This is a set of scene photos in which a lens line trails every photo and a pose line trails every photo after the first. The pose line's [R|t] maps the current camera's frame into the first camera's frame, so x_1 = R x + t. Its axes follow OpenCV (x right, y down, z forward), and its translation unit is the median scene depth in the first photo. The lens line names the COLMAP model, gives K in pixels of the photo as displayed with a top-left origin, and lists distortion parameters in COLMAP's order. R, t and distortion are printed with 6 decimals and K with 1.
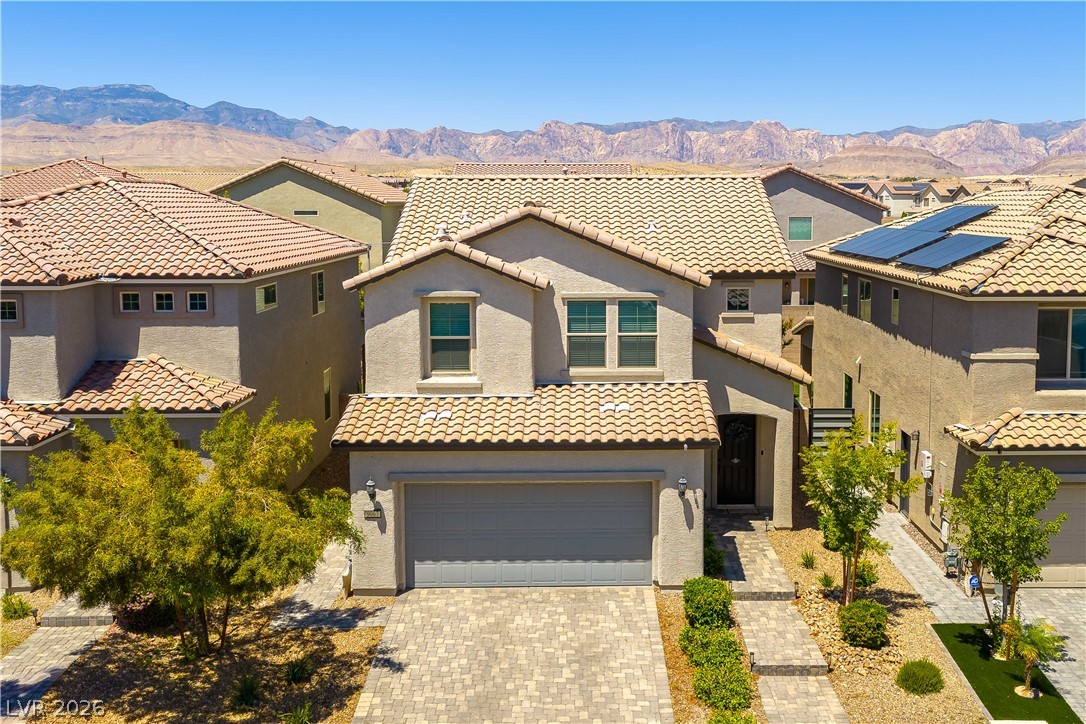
lens RADIAL K [[1023.1, 0, 543.4], [0, 1023.1, 274.8], [0, 0, 1]] dist [0.022172, 0.001457]
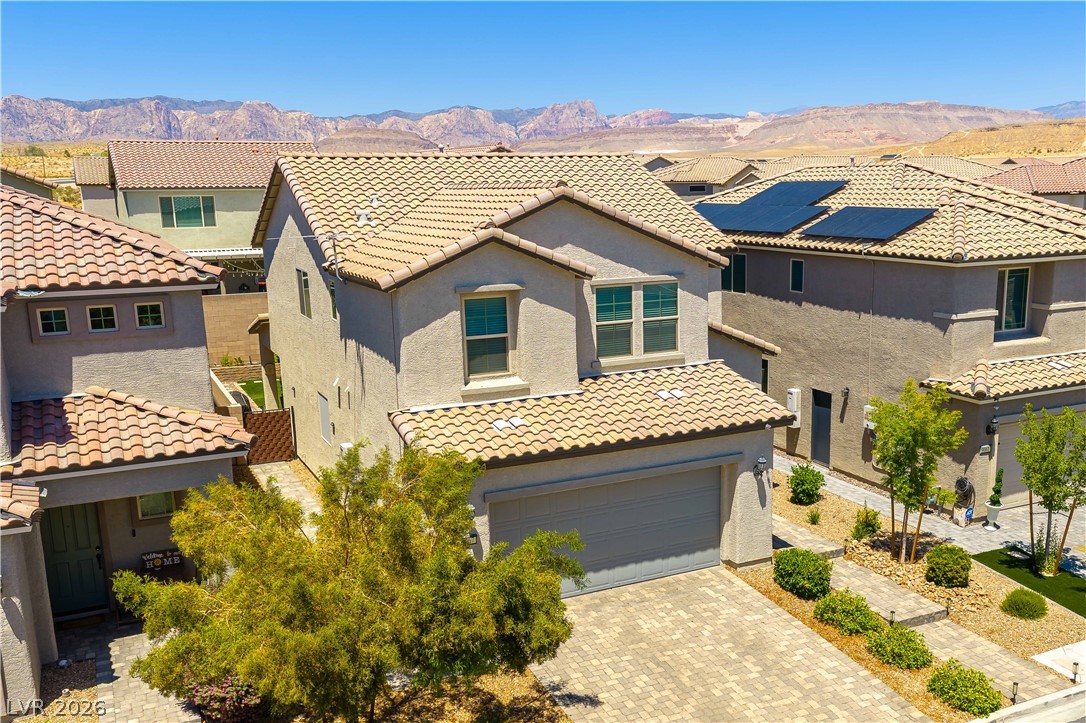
lens RADIAL K [[980.1, 0, 580.7], [0, 980.1, 364.9], [0, 0, 1]] dist [0.033892, -0.003068]
pose [[0.908709, -0.088317, 0.407980, -0.370063], [0.041944, 0.991734, 0.121260, -0.014929], [-0.415317, -0.093078, 0.904903, 0.185600]]
